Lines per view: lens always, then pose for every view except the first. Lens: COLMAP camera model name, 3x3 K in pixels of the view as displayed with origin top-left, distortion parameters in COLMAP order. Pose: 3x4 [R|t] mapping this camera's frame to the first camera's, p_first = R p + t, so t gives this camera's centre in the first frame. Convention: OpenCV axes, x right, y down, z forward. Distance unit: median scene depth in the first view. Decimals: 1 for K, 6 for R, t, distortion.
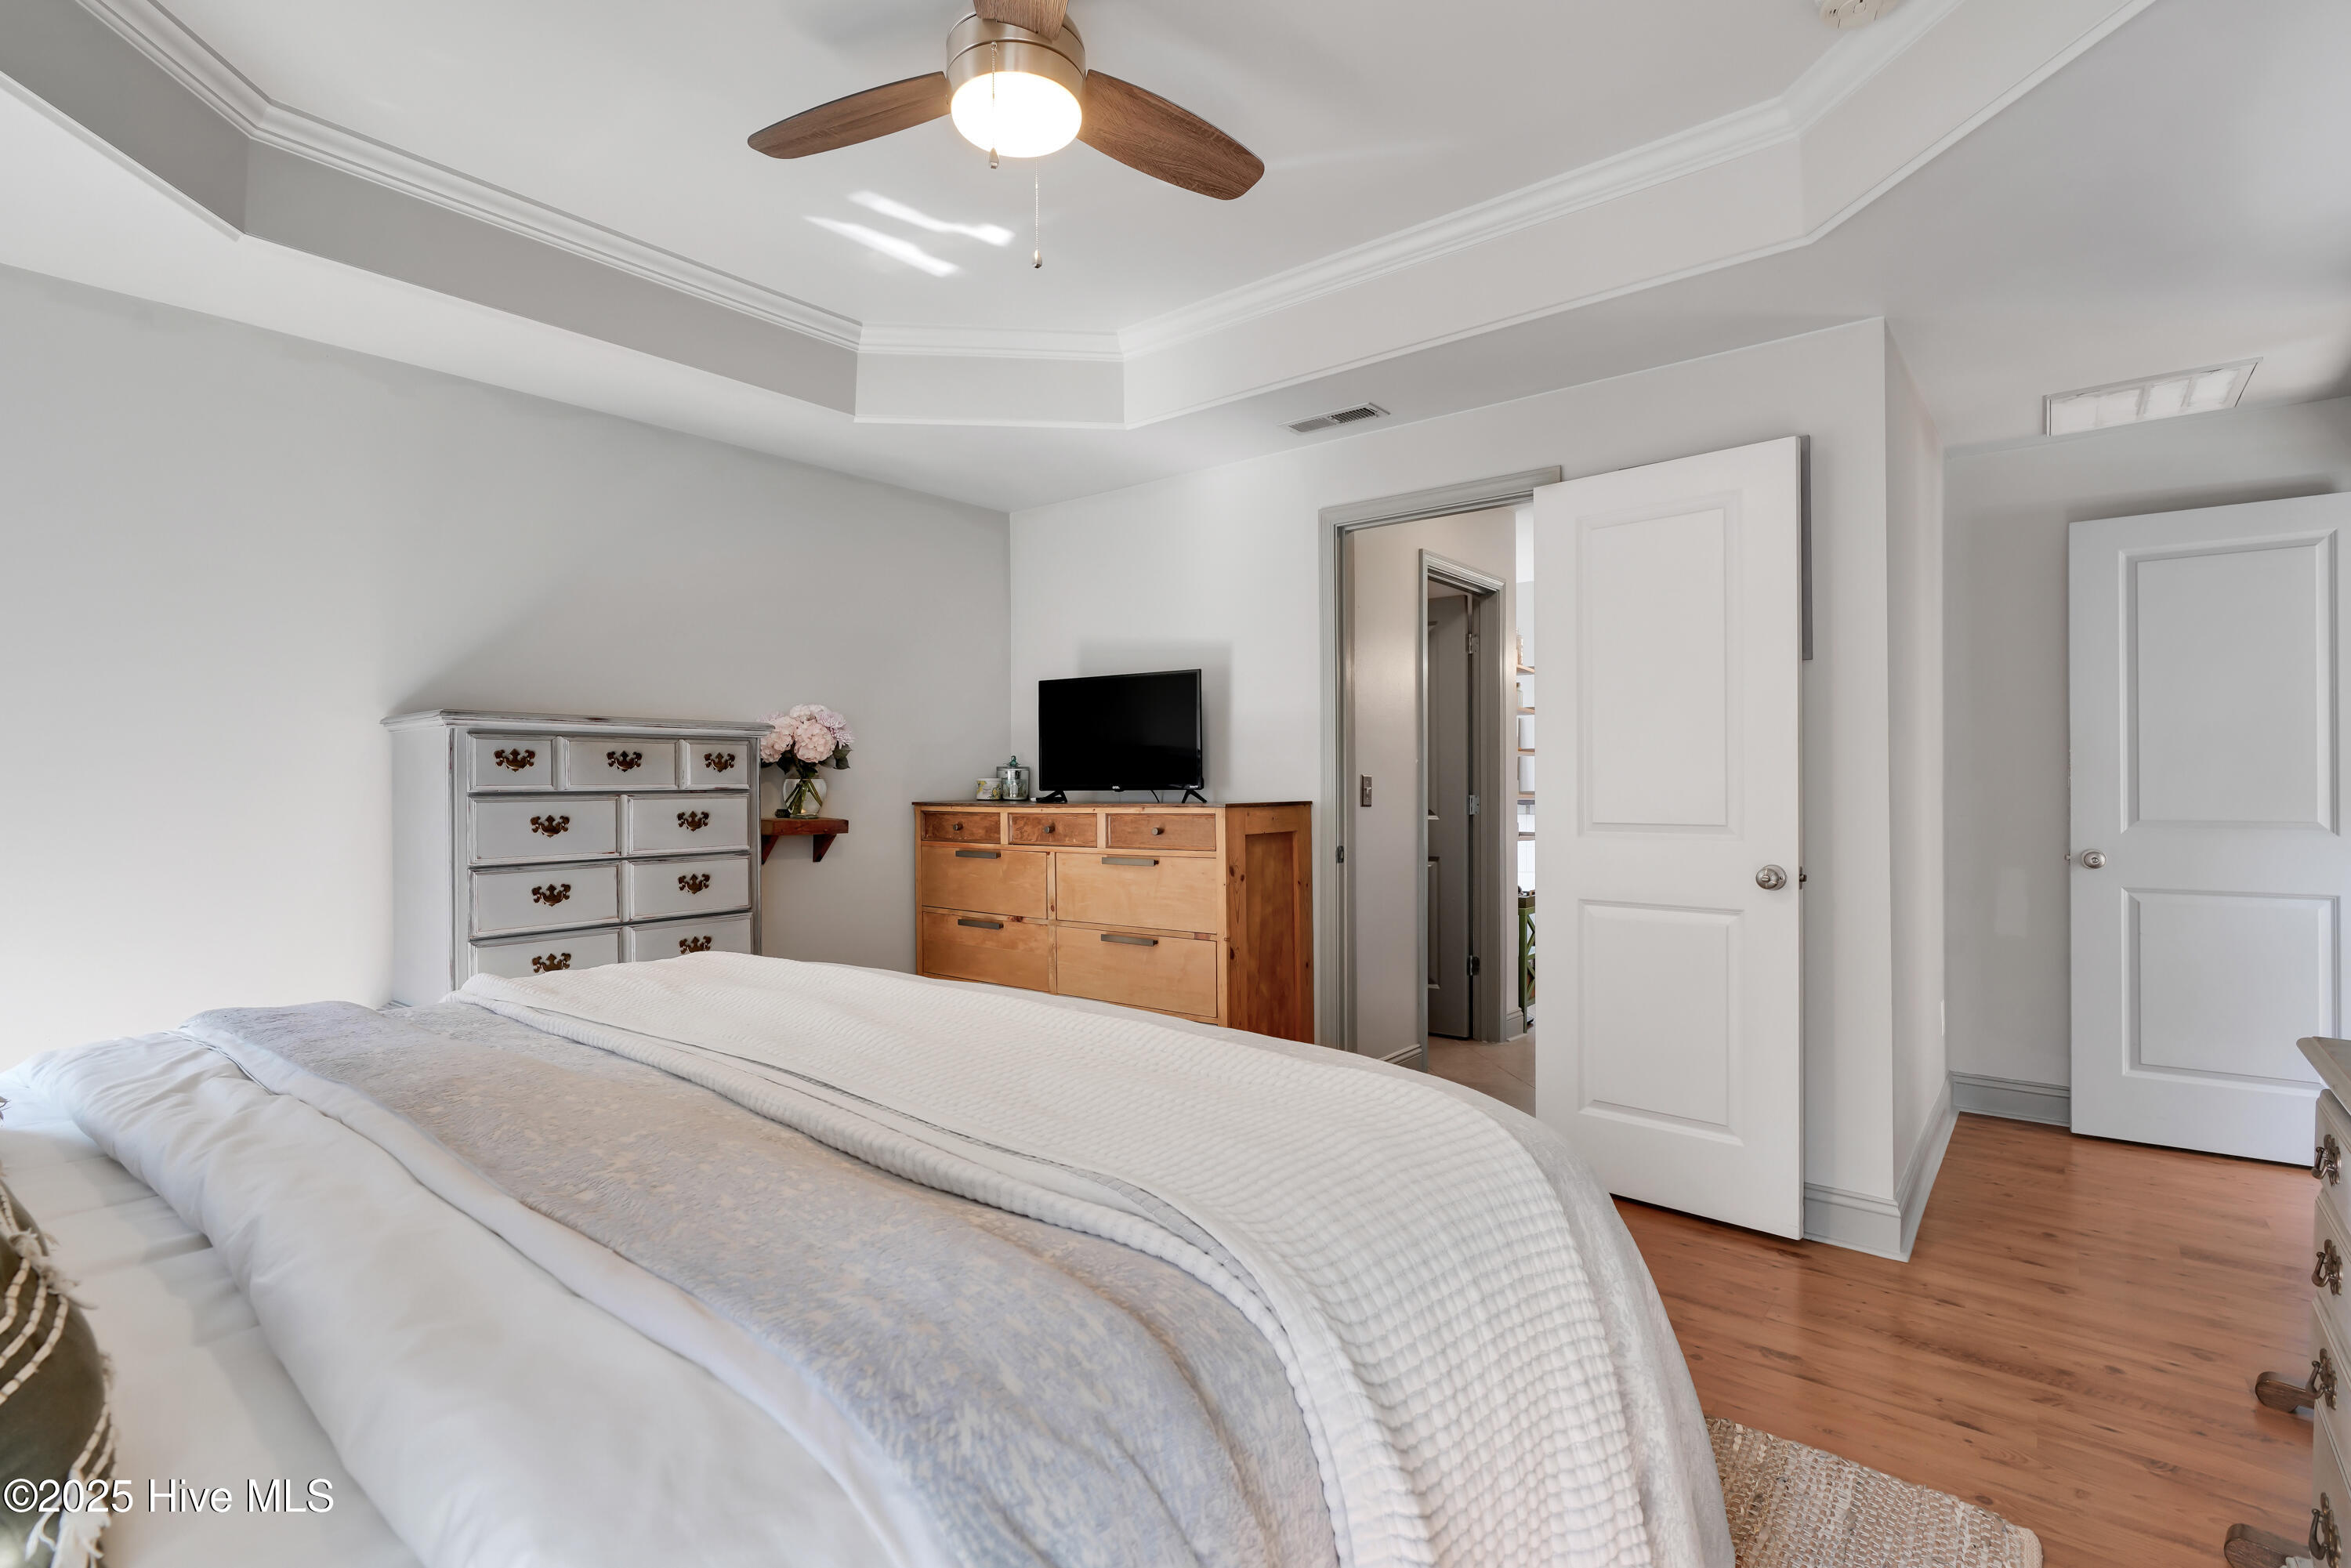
lens RADIAL K [[1110.0, 0, 1177.6], [0, 1110.0, 782.5], [0, 0, 1]] dist [-0.002827, -0.000182]
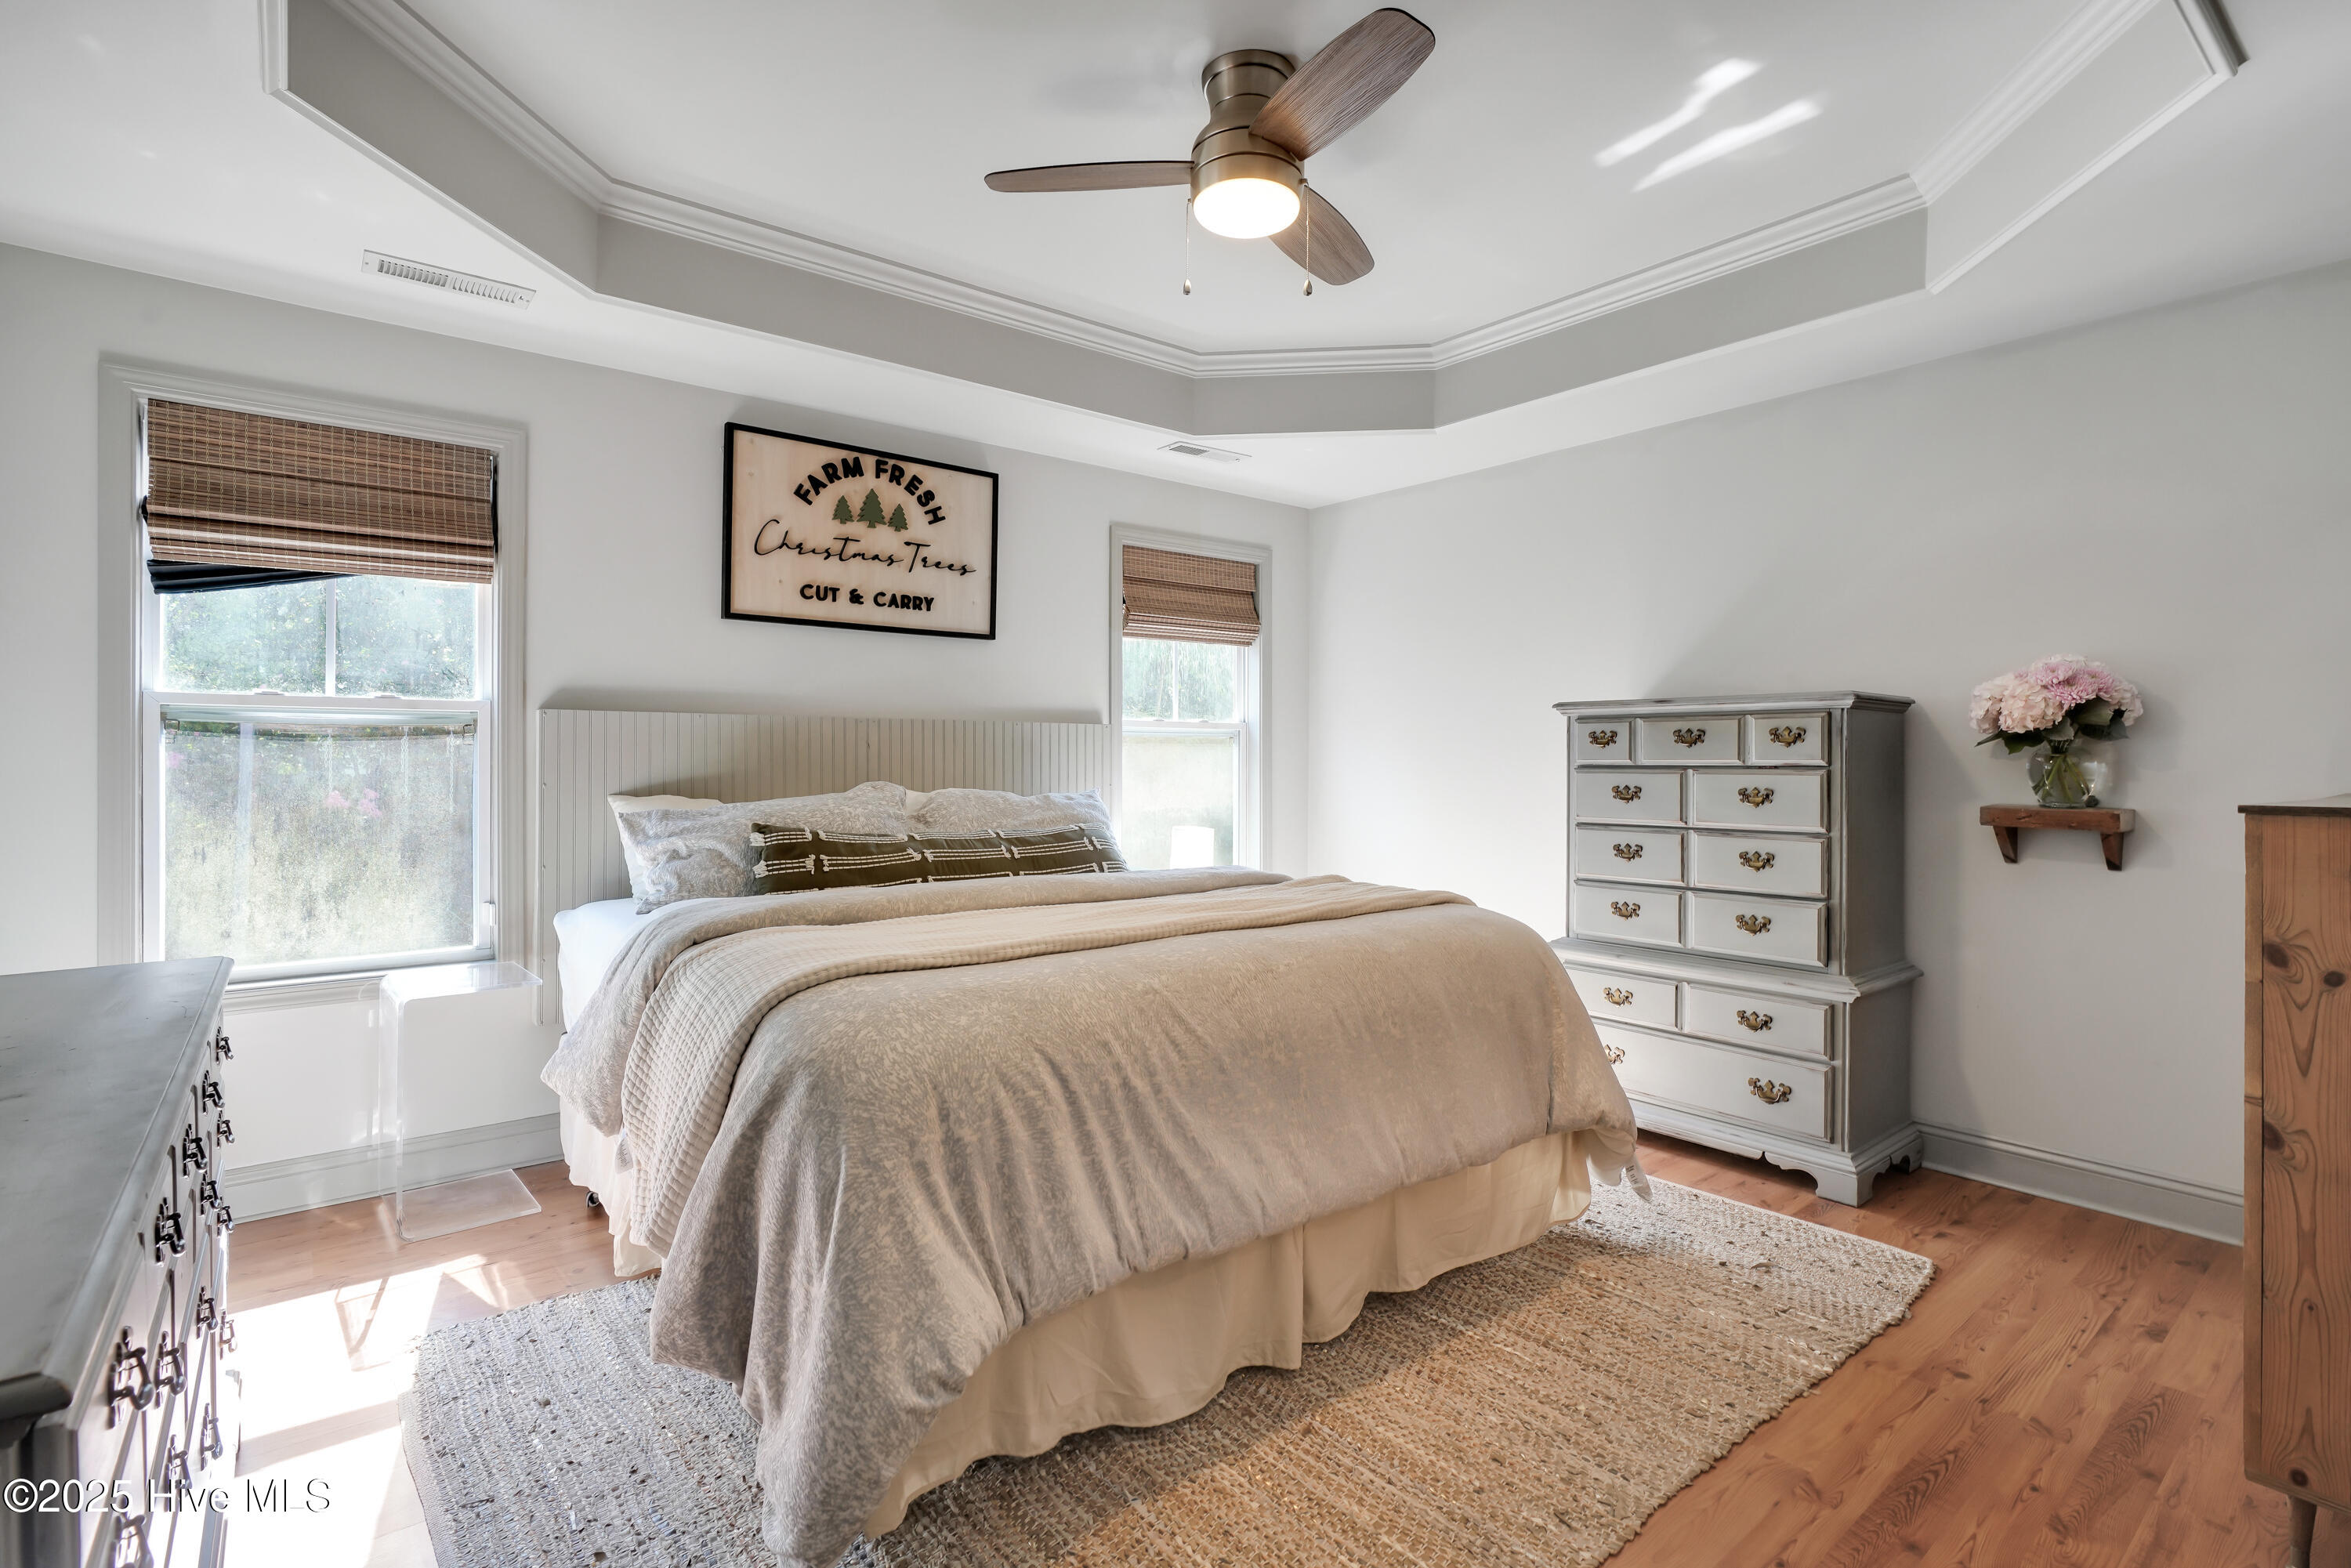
lens RADIAL K [[1110.0, 0, 1177.3], [0, 1110.0, 769.2], [0, 0, 1]] dist [-0.002827, -0.000182]
pose [[-0.213257, 0.011483, -0.976929, 0.668042], [-0.002759, 0.999920, 0.012355, -0.001241], [0.976992, 0.005330, -0.213208, 0.744204]]
